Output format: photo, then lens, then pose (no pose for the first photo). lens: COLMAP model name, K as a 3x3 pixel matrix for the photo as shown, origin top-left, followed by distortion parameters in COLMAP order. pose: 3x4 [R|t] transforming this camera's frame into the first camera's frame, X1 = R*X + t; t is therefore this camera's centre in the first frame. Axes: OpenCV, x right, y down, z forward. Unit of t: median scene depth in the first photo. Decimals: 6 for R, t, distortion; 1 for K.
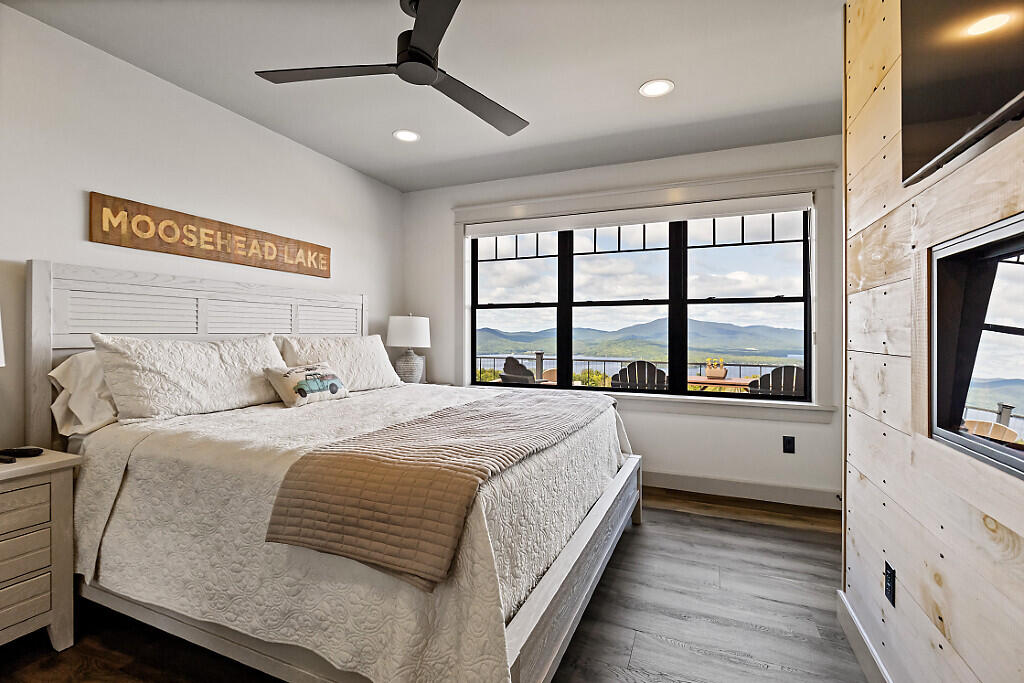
lens RADIAL K [[525.5, 0, 475.2], [0, 525.5, 347.1], [0, 0, 1]] dist [-0.001178, -0.000483]
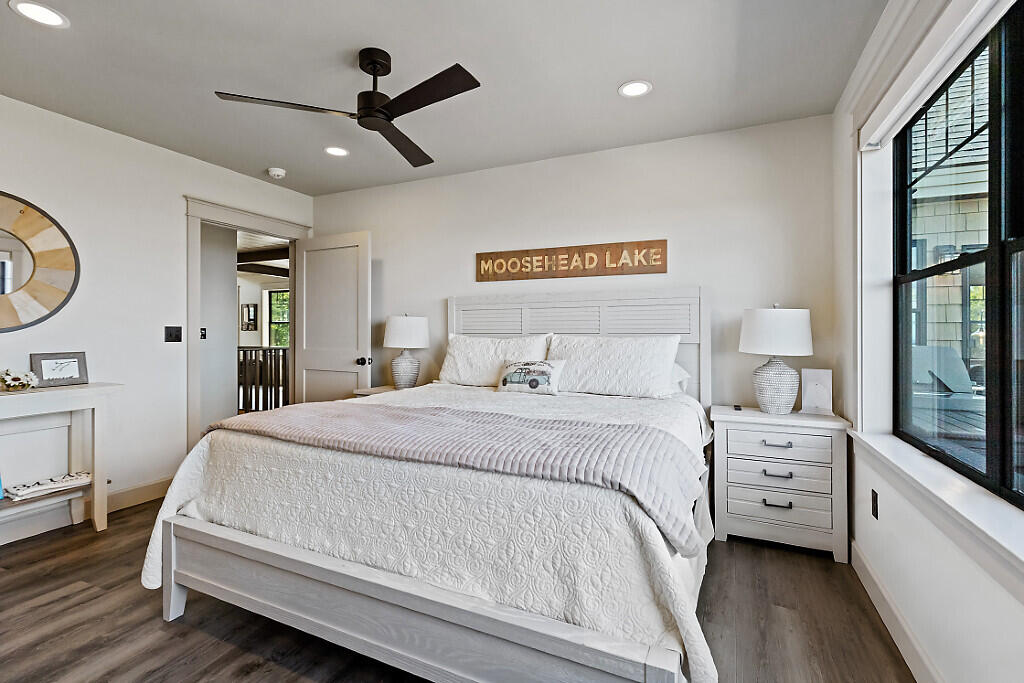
lens RADIAL K [[455.4, 0, 509.2], [0, 455.4, 335.3], [0, 0, 1]] dist [0.006465, -0.001463]
pose [[-0.038676, 0.003293, -0.999246, 0.551310], [-0.028317, 0.999589, 0.004390, -0.019659], [0.998850, 0.028466, -0.038567, 0.801422]]
